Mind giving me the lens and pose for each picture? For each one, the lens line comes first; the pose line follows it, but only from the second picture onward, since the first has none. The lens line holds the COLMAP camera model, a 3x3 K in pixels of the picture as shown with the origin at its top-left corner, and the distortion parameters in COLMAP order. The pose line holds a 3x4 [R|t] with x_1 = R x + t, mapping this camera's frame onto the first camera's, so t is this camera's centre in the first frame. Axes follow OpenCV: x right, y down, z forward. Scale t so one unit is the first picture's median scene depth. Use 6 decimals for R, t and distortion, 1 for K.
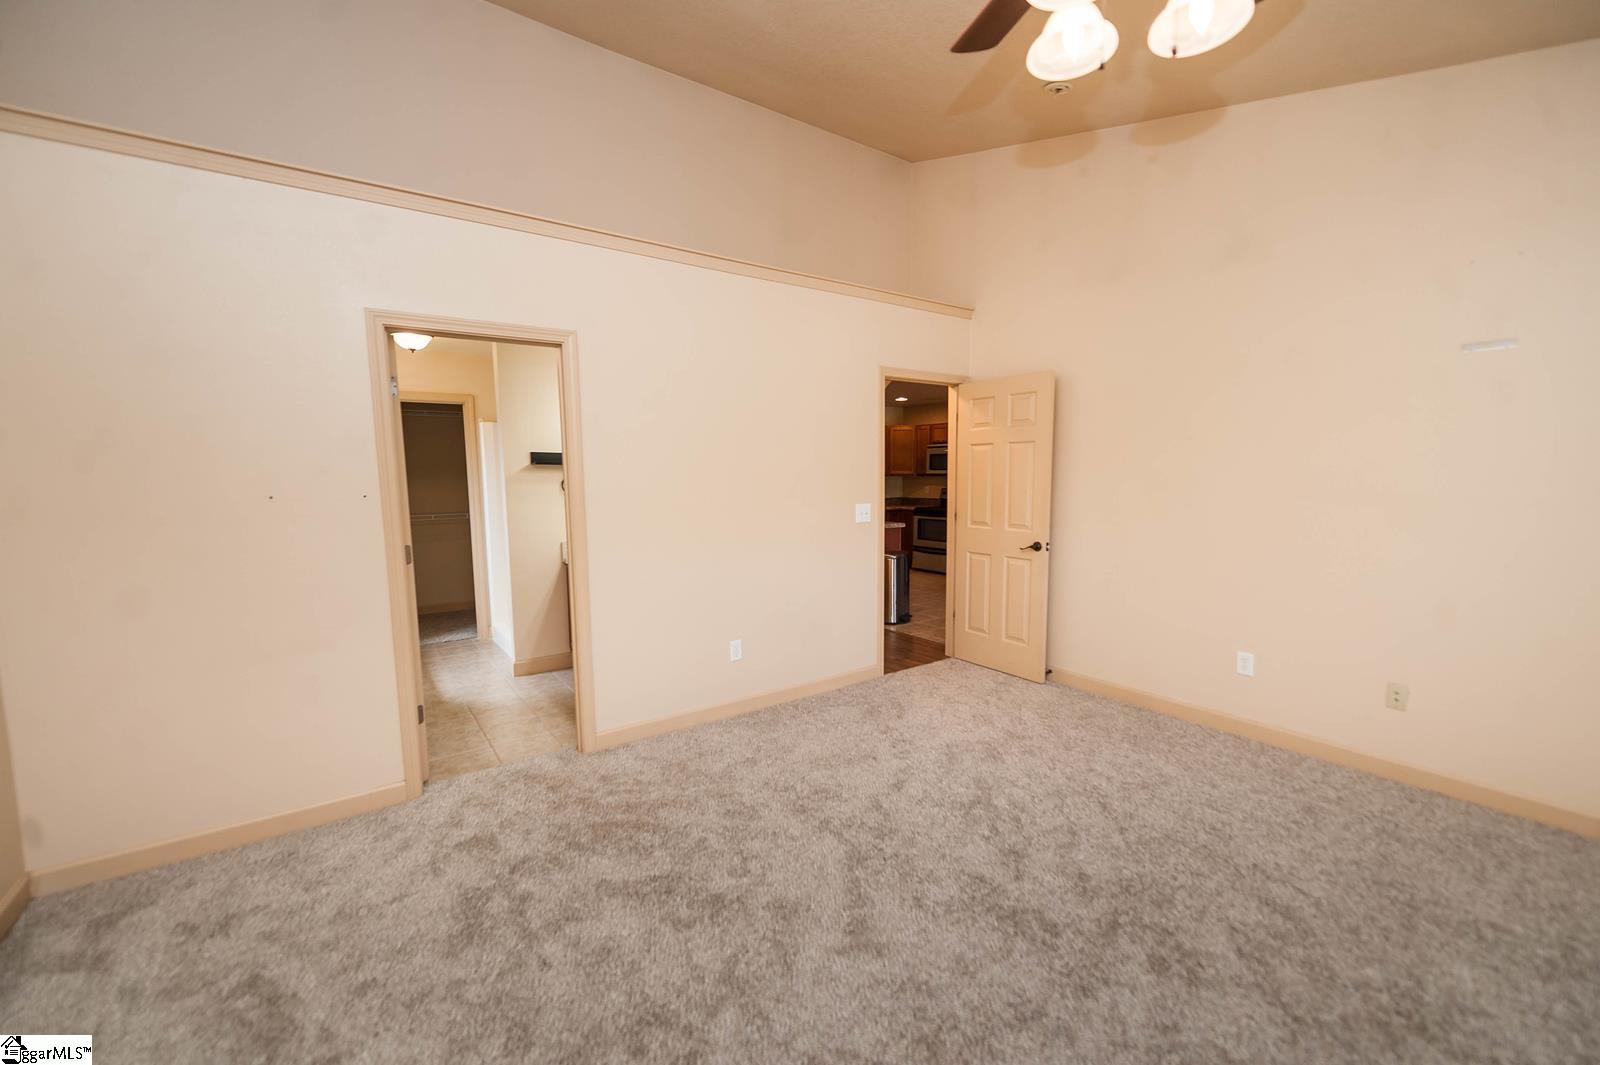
lens RADIAL K [[635.4, 0, 796.8], [0, 635.4, 536.2], [0, 0, 1]] dist [0.007548, -0.000387]
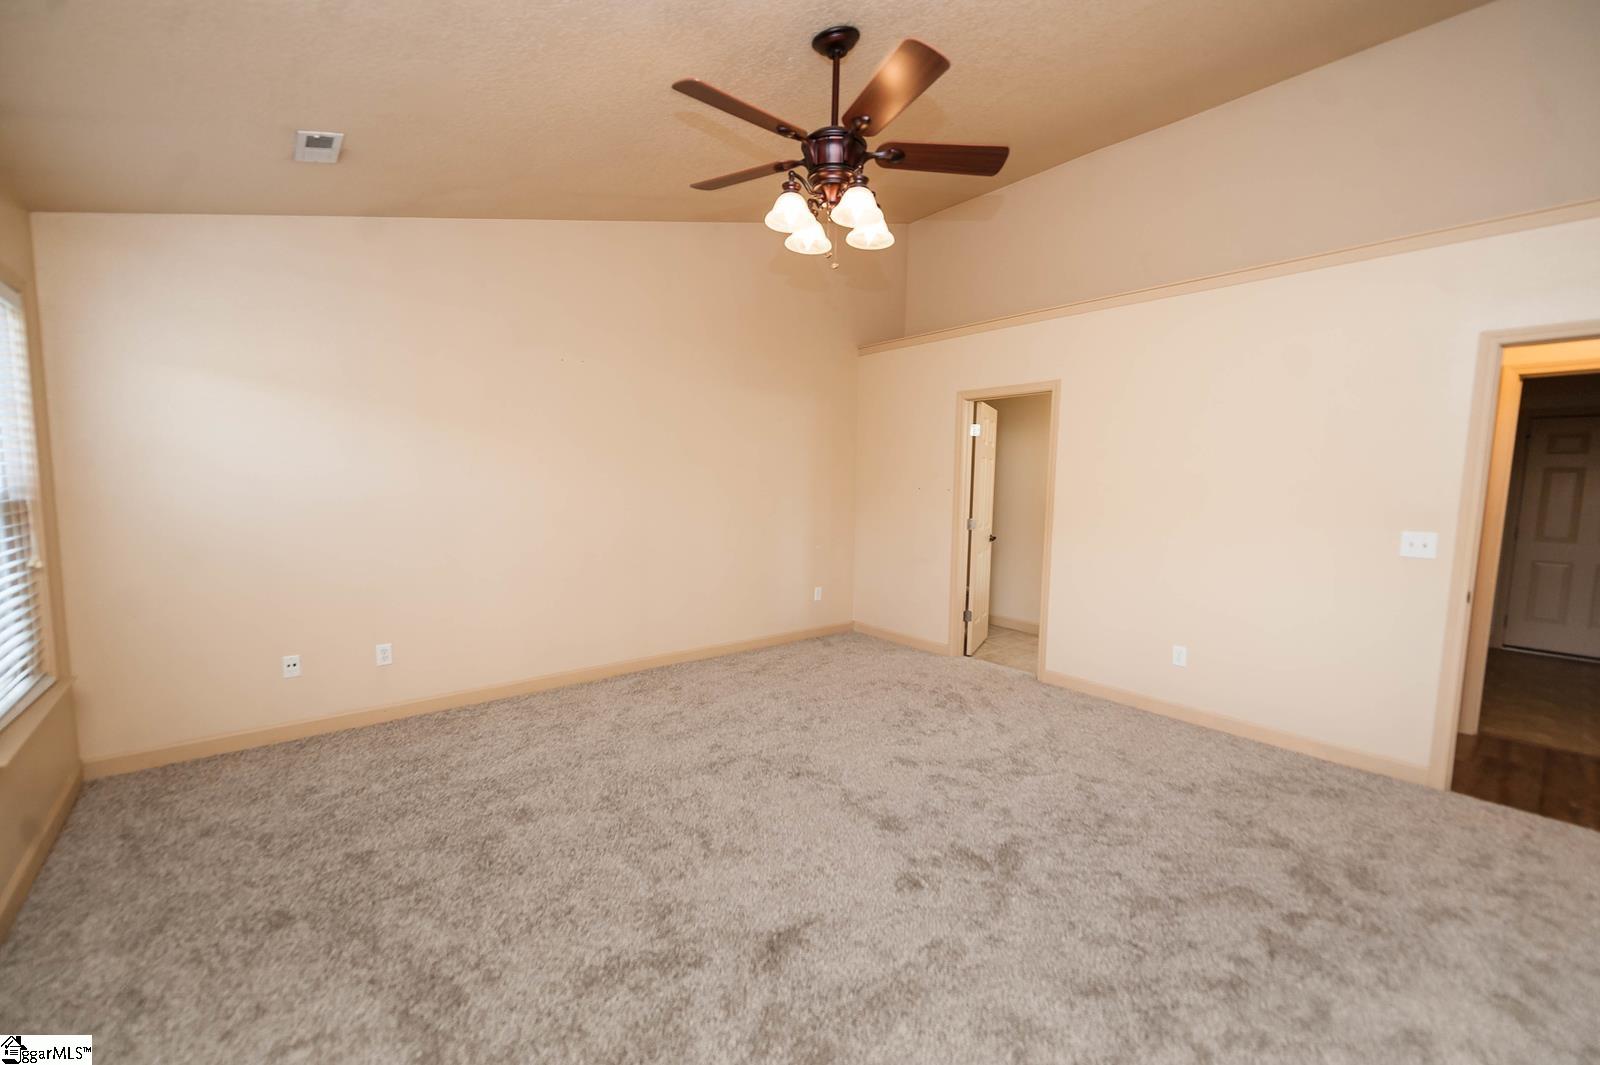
lens RADIAL K [[635.4, 0, 796.8], [0, 635.4, 536.2], [0, 0, 1]] dist [0.007548, -0.000387]
pose [[0.094135, 0.106545, -0.989842, 0.956042], [-0.120100, 0.988211, 0.094948, -0.038372], [0.988289, 0.109942, 0.105822, 0.299759]]
